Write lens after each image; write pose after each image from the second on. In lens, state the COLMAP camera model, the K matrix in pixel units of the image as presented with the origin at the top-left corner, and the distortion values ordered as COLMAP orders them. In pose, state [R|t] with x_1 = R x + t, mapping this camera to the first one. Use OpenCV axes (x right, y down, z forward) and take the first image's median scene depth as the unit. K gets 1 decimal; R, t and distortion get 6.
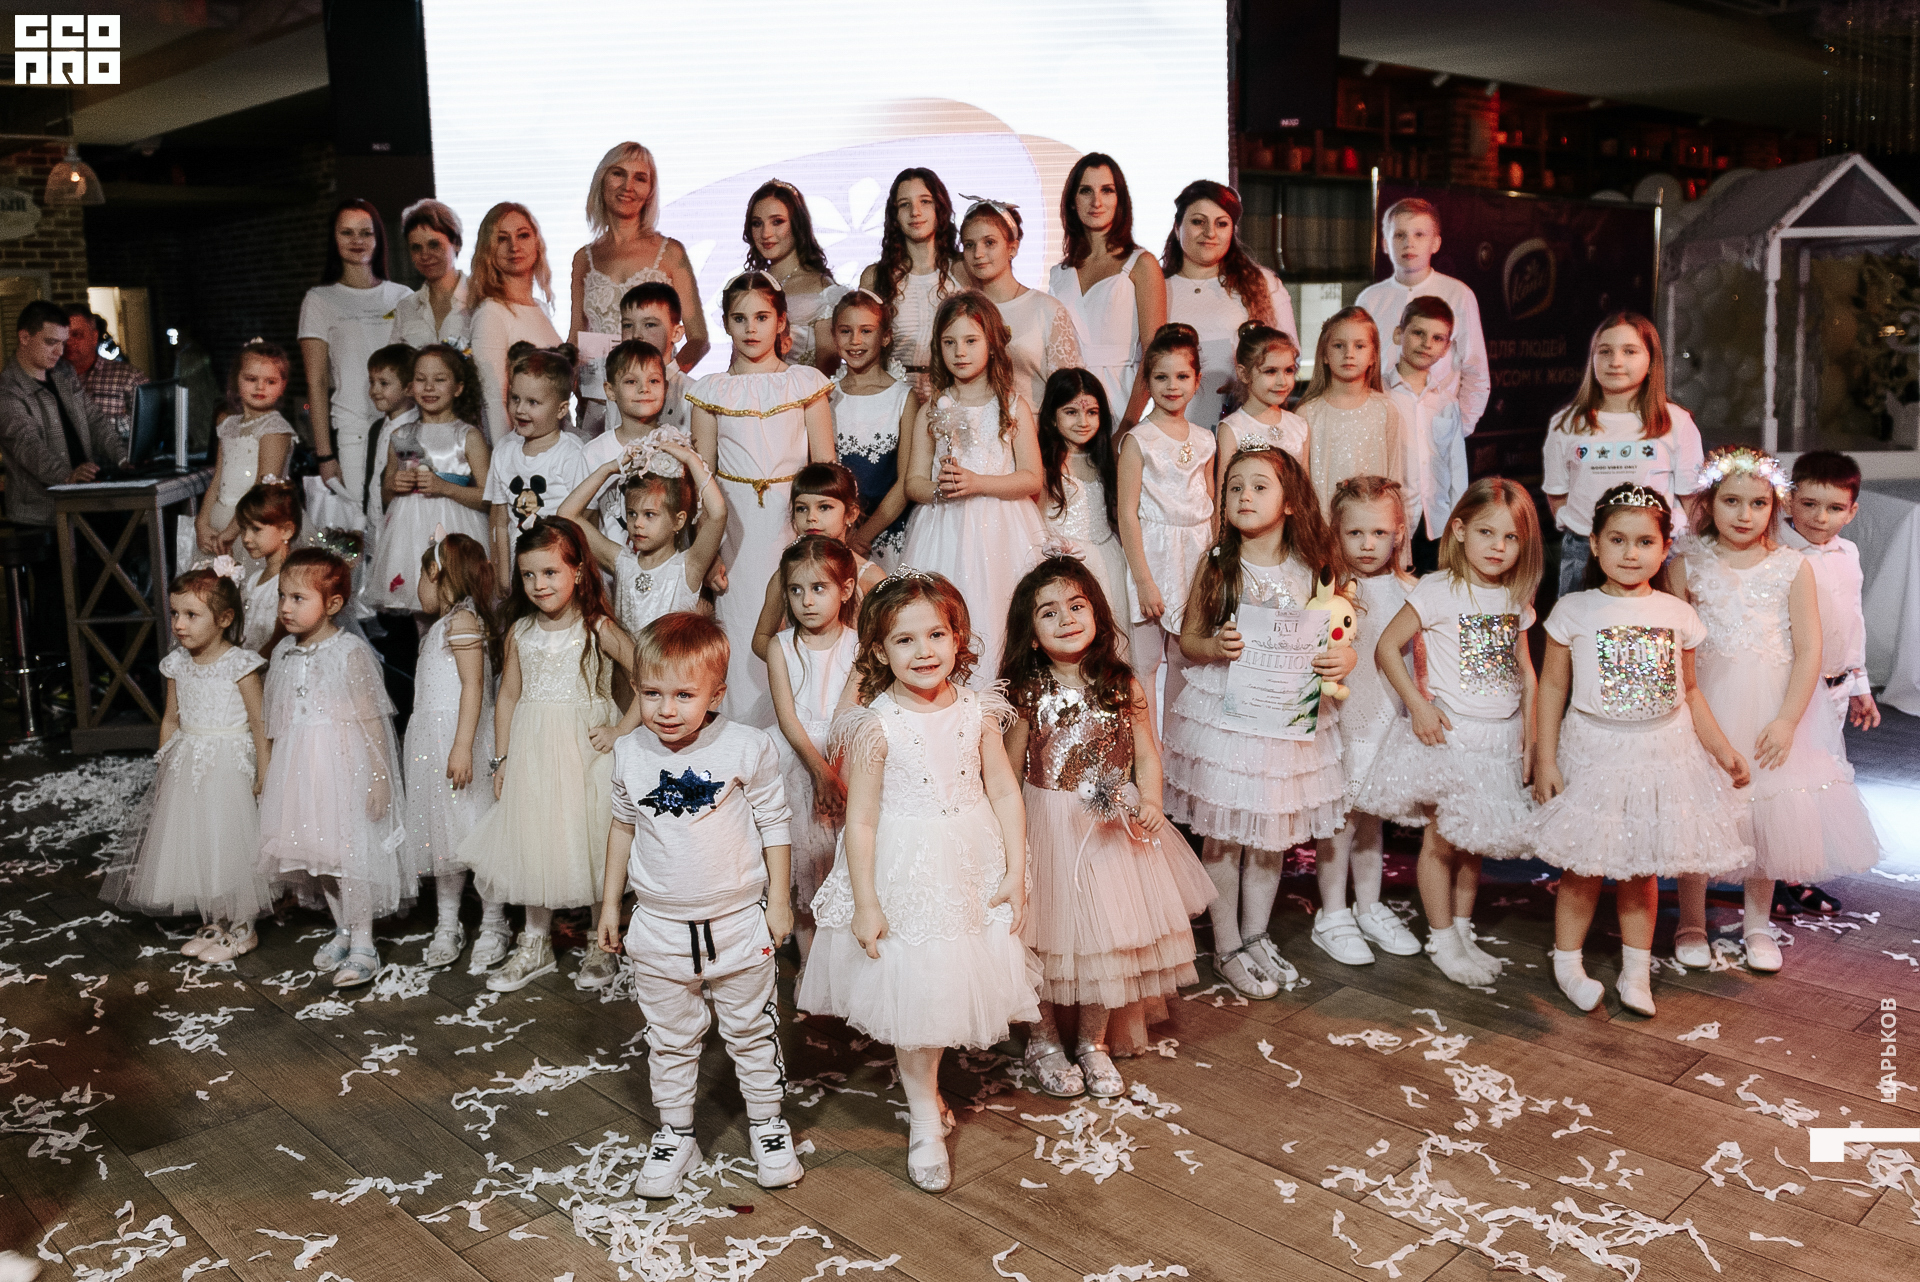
lens RADIAL K [[1606.4, 0, 966.1], [0, 1606.4, 538.8], [0, 0, 1]] dist [-0.046922, -0.008351]
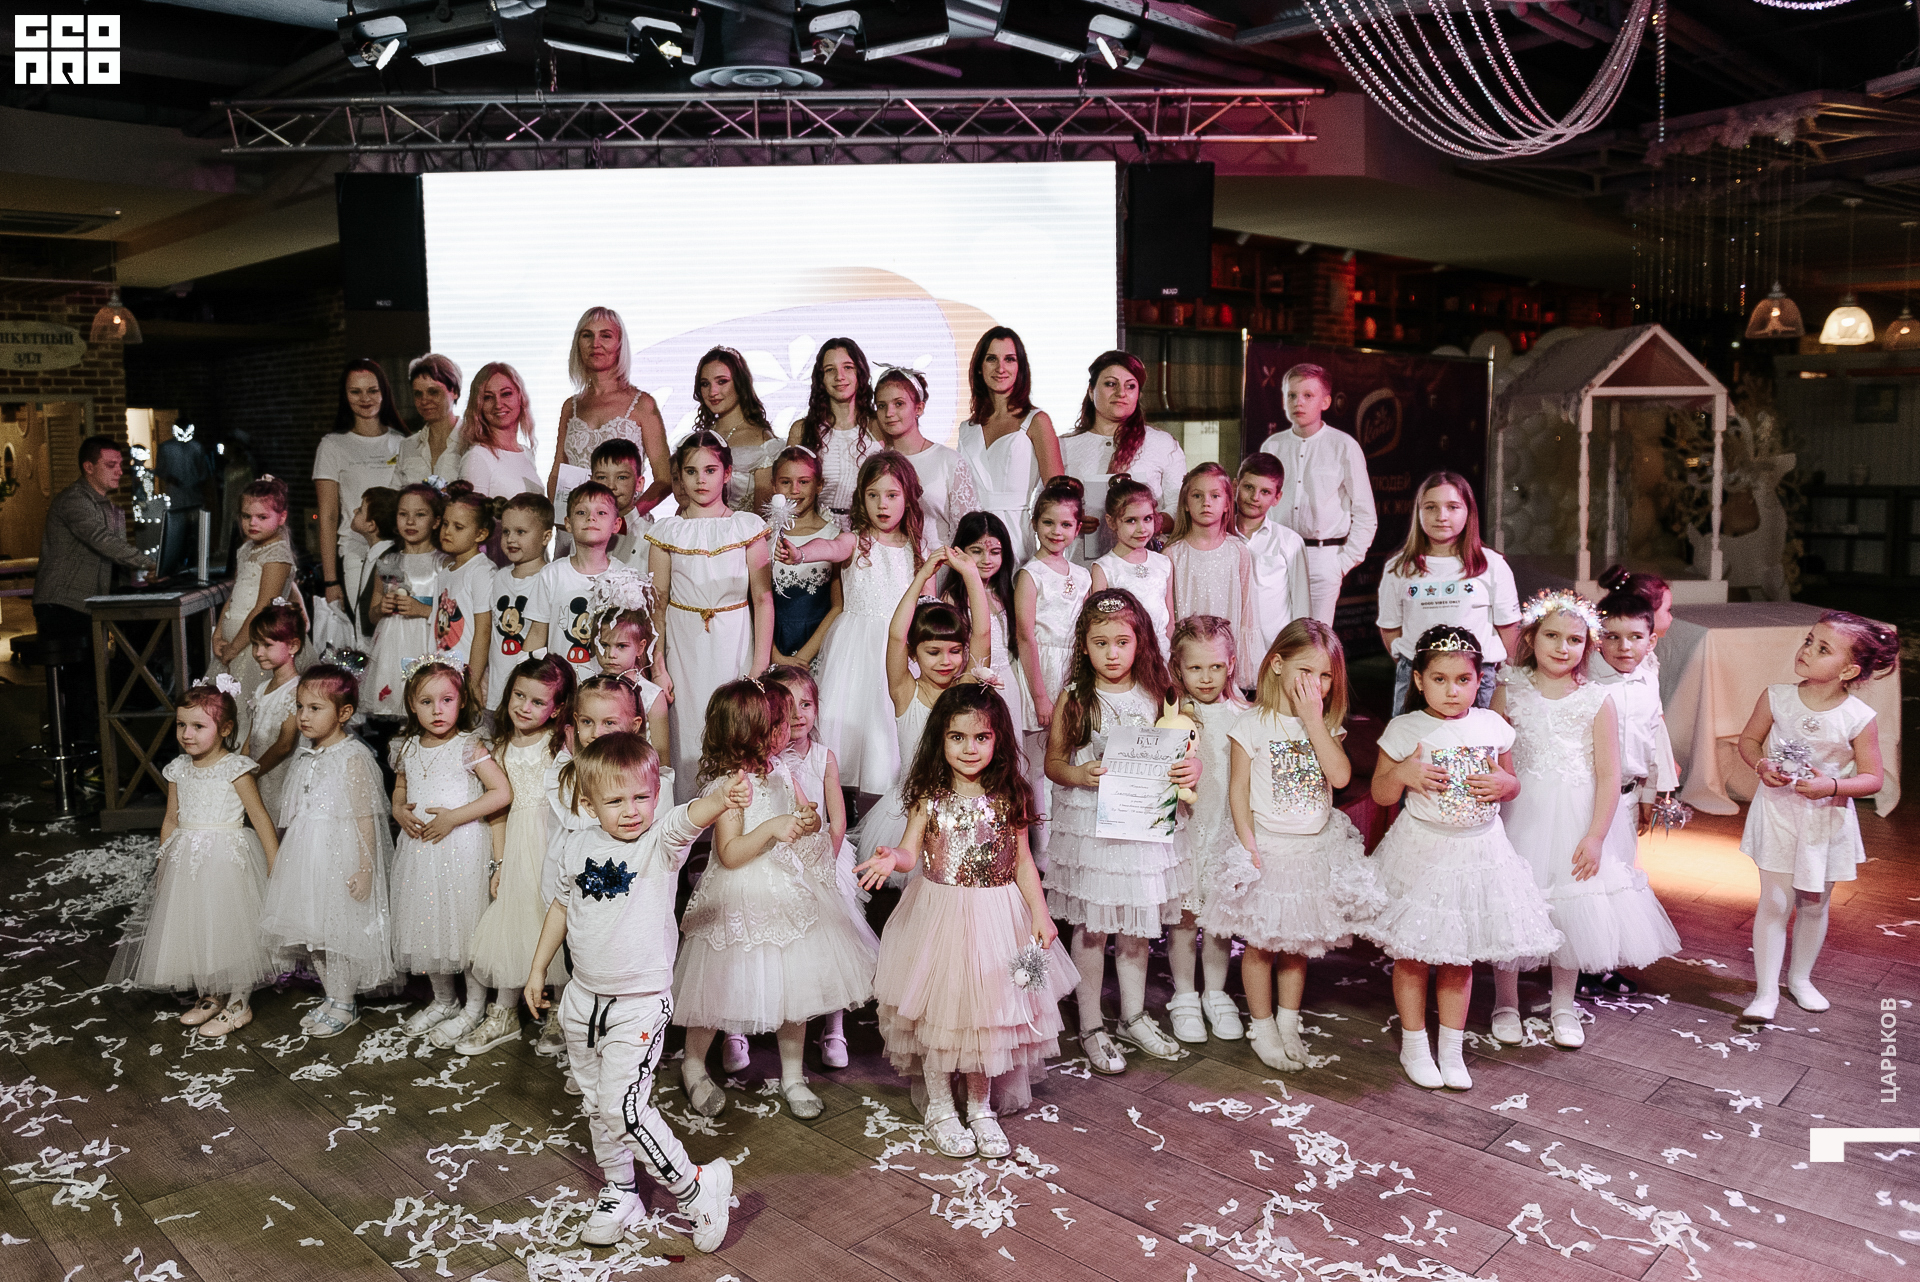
lens RADIAL K [[1409.1, 0, 908.4], [0, 1409.1, 580.0], [0, 0, 1]] dist [-0.047362, -0.007159]
pose [[0.999902, 0.010295, 0.009532, 0.006131], [-0.009951, 0.999321, -0.035466, -0.015815], [-0.009891, 0.035367, 0.999325, -0.010578]]
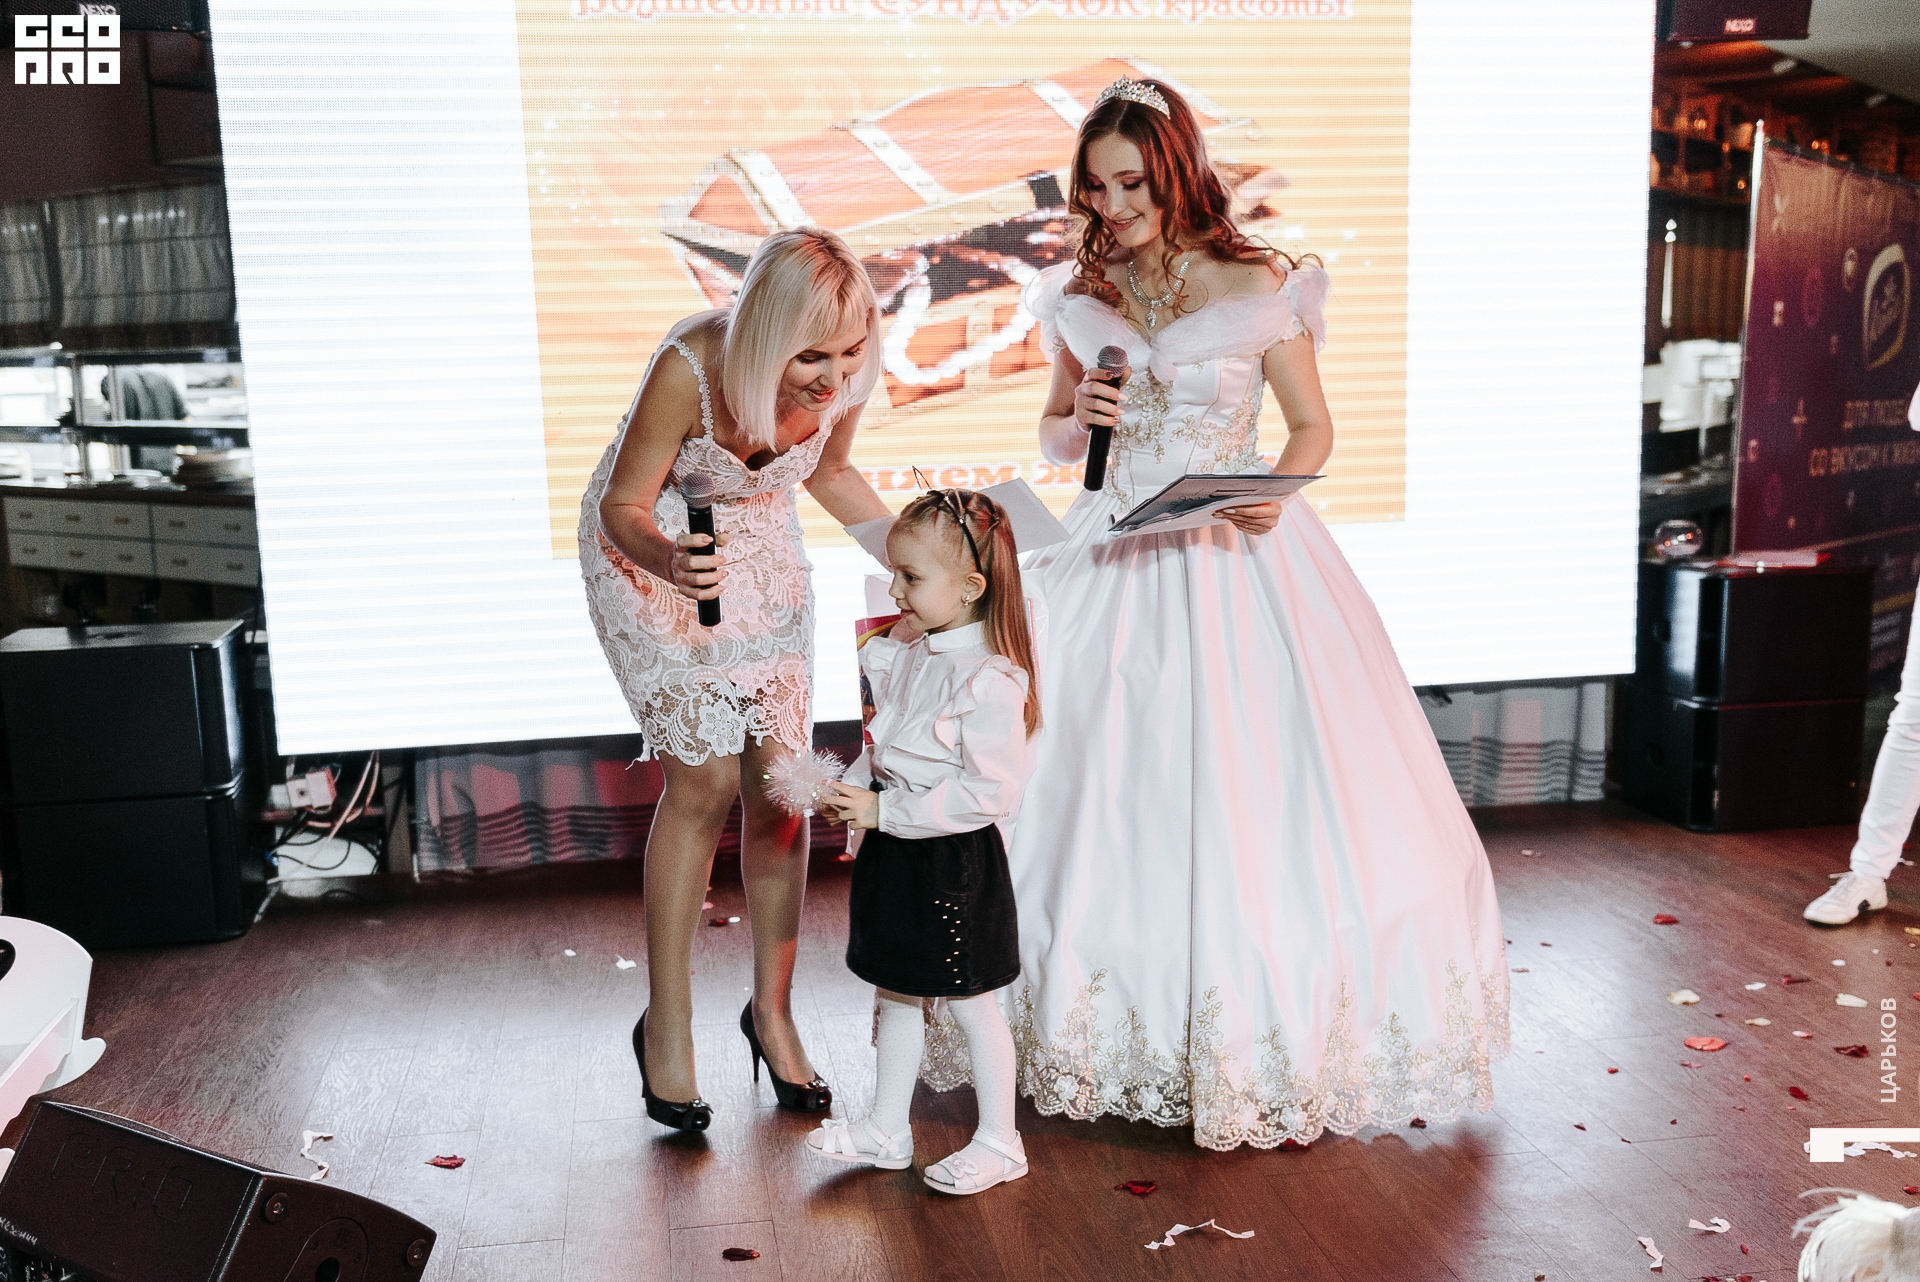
lens RADIAL K [[1967.0, 0, 1013.2], [0, 1967.0, 721.0], [0, 0, 1]] dist [0.001794, 0.000000]
pose [[0.986667, -0.025809, 0.160694, -0.220731], [0.019458, 0.998971, 0.040973, -0.049393], [-0.161587, -0.037300, 0.986153, 0.384154]]
